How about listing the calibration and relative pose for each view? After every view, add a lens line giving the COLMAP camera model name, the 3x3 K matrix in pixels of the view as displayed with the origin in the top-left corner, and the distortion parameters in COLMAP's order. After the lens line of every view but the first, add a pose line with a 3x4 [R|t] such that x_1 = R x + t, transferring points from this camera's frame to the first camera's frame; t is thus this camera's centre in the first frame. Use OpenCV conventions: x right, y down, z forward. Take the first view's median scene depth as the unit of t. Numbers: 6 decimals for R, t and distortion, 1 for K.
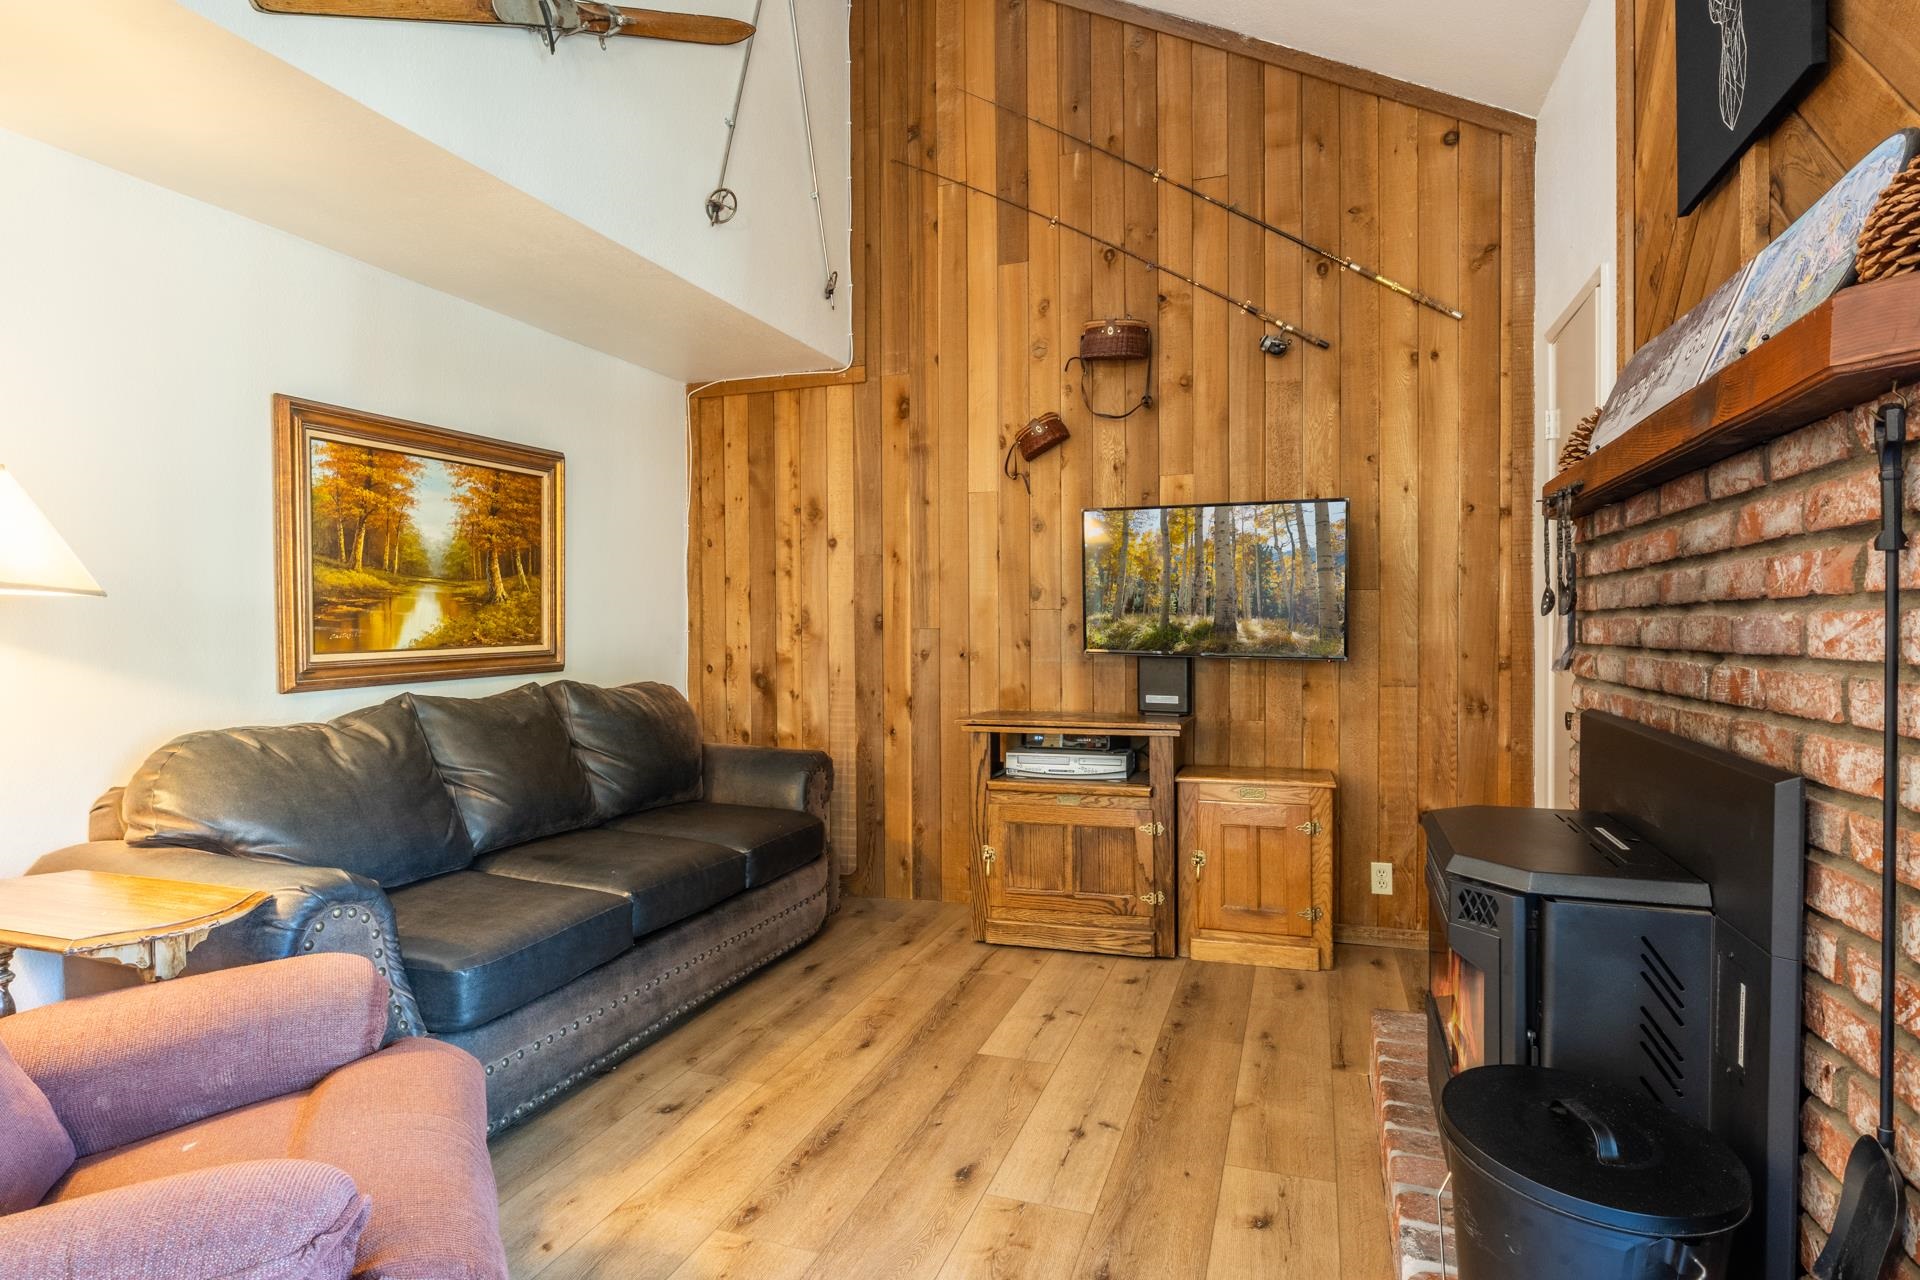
lens RADIAL K [[1018.0, 0, 940.4], [0, 1018.0, 637.7], [0, 0, 1]] dist [-0.001848, -0.001024]
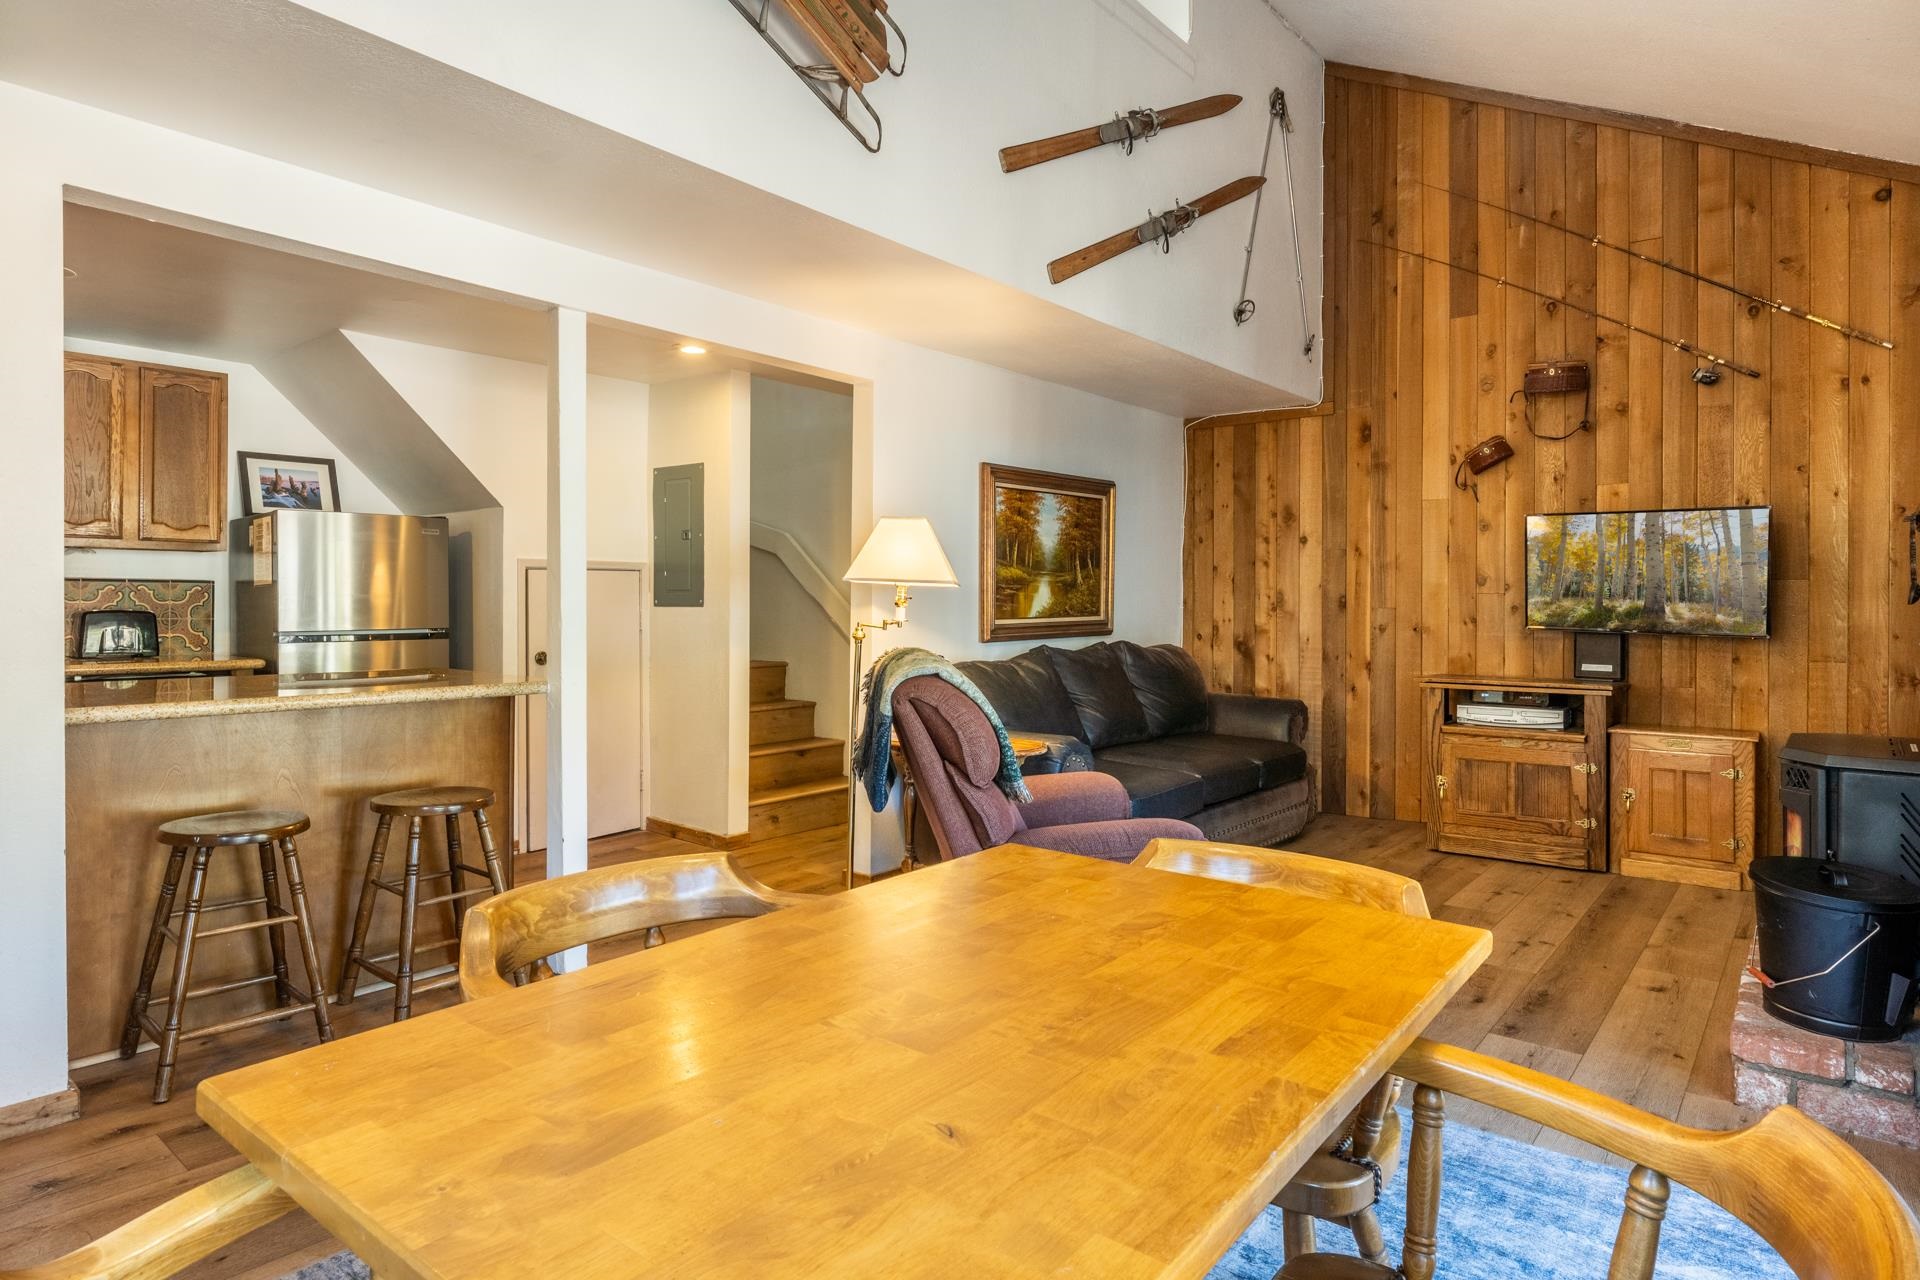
lens RADIAL K [[1071.0, 0, 935.5], [0, 1071.0, 601.4], [0, 0, 1]] dist [-0.002243, -0.000814]
pose [[0.938287, 0.009702, -0.345721, -0.089338], [-0.013754, 0.999862, -0.009269, 0.003588], [0.345583, 0.013453, 0.938292, -0.508798]]
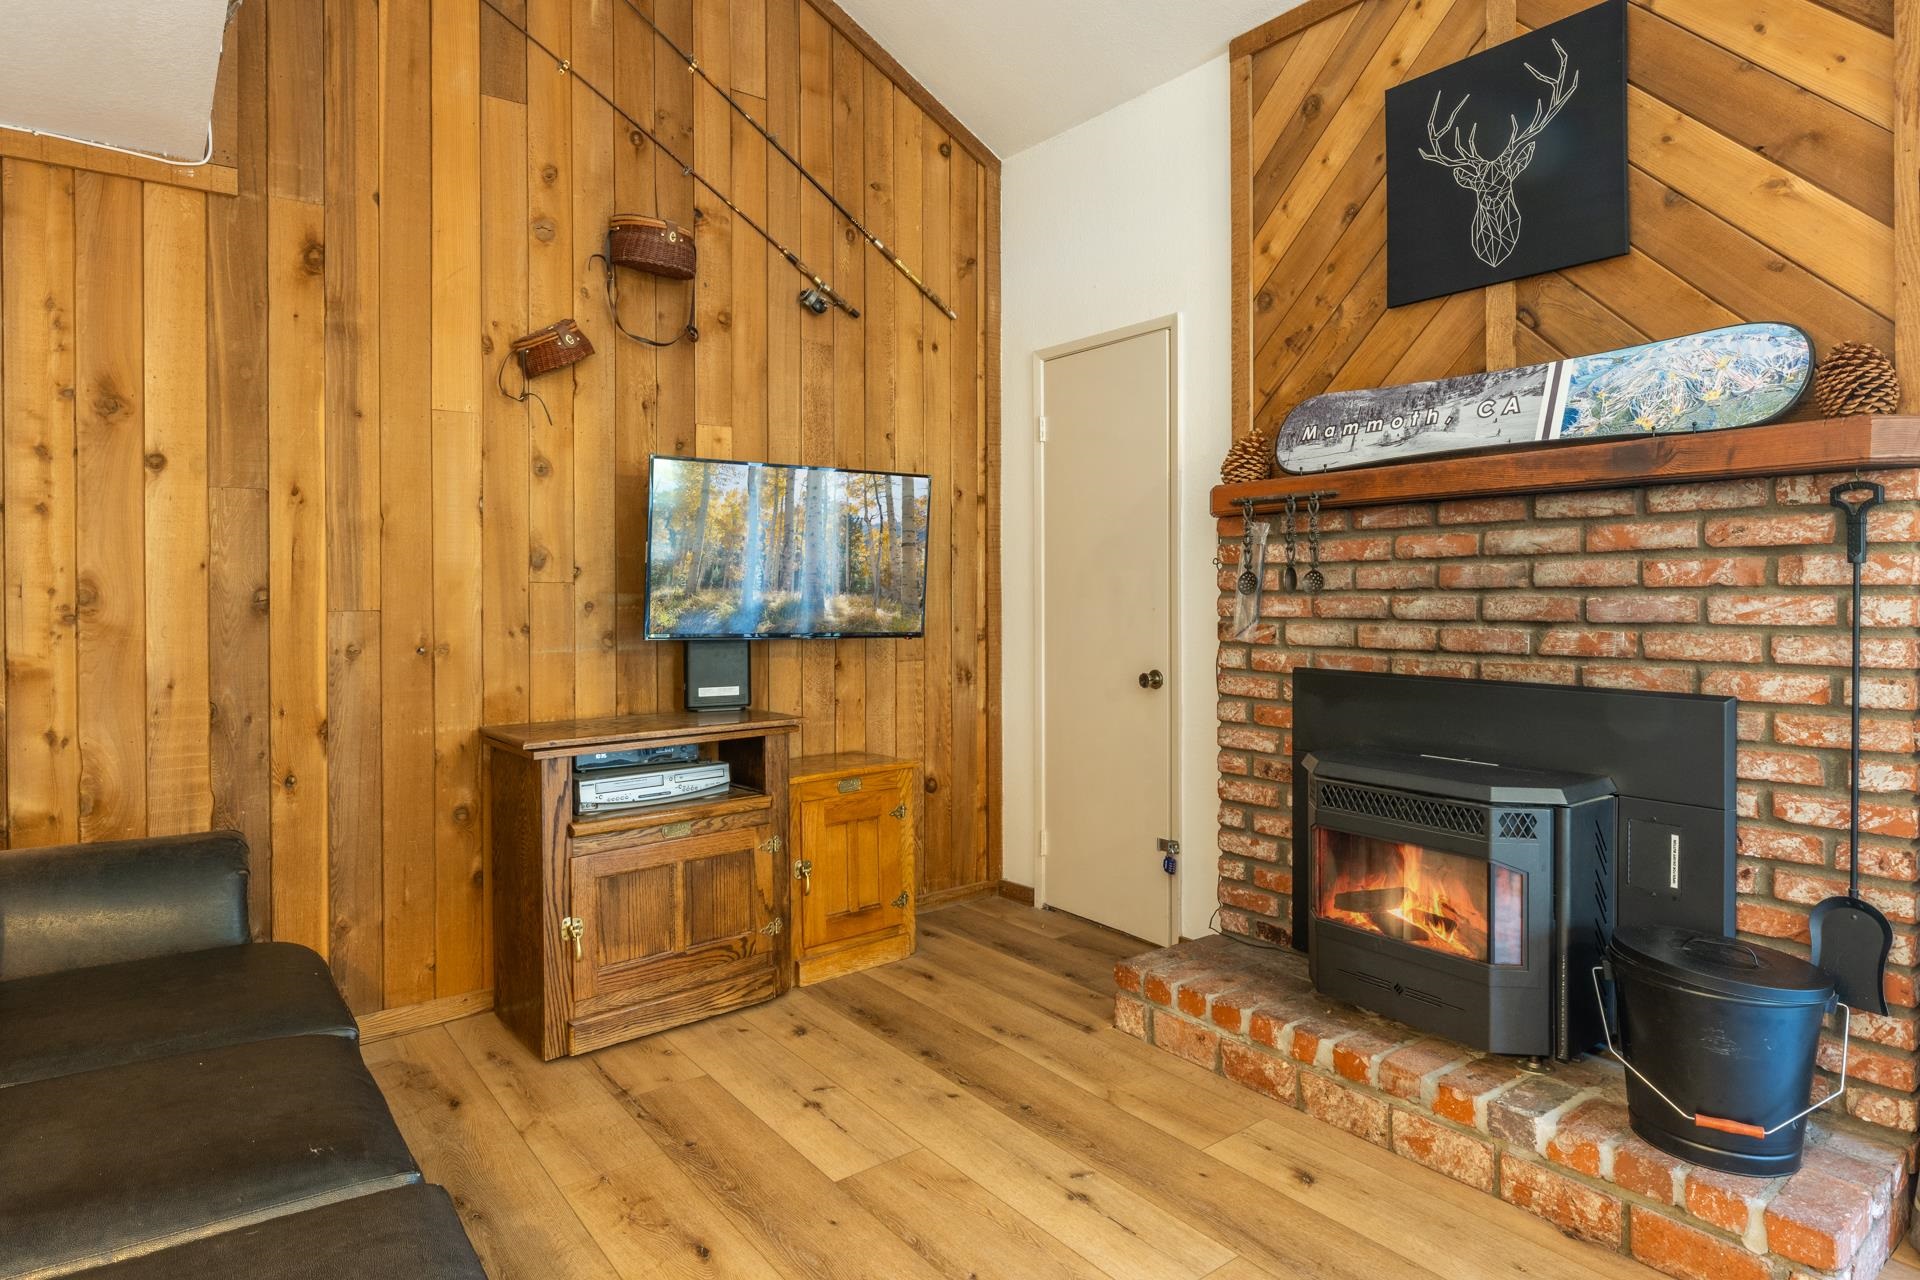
lens RADIAL K [[1075.4, 0, 933.2], [0, 1075.4, 585.8], [0, 0, 1]] dist [-0.000704, 0.000330]
pose [[0.548824, 0.004579, 0.835926, -0.442301], [0.013333, 0.999810, -0.014231, -0.011611], [-0.835832, 0.018956, 0.548658, 0.378957]]
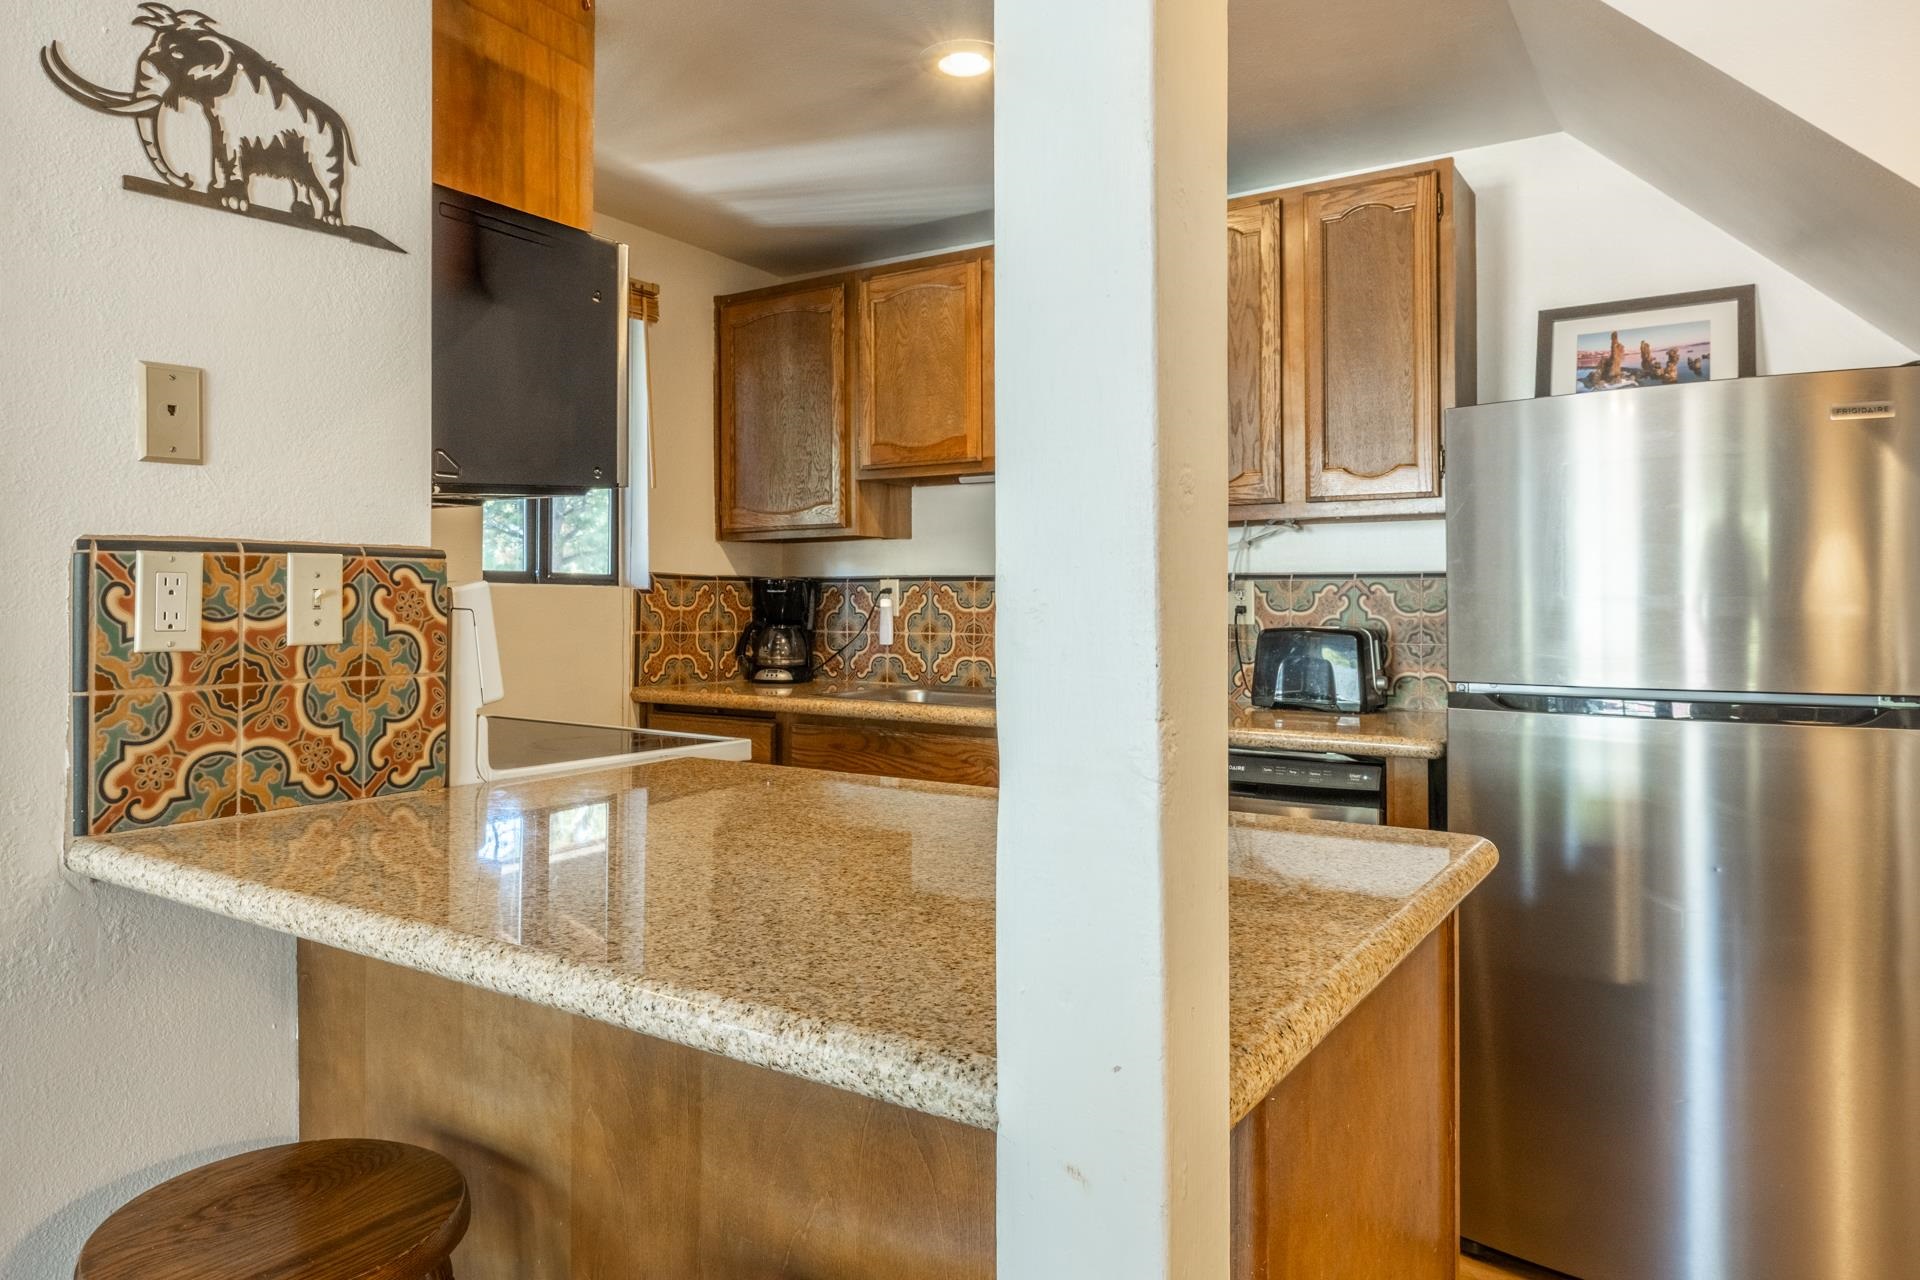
lens RADIAL K [[1243.5, 0, 910.6], [0, 1243.5, 577.8], [0, 0, 1]] dist [-0.000659, 0.000299]
pose [[-0.244734, -0.014535, -0.969481, -0.532754], [-0.012040, 0.999856, -0.011951, -0.004811], [0.969516, 0.008748, -0.244874, 0.263811]]
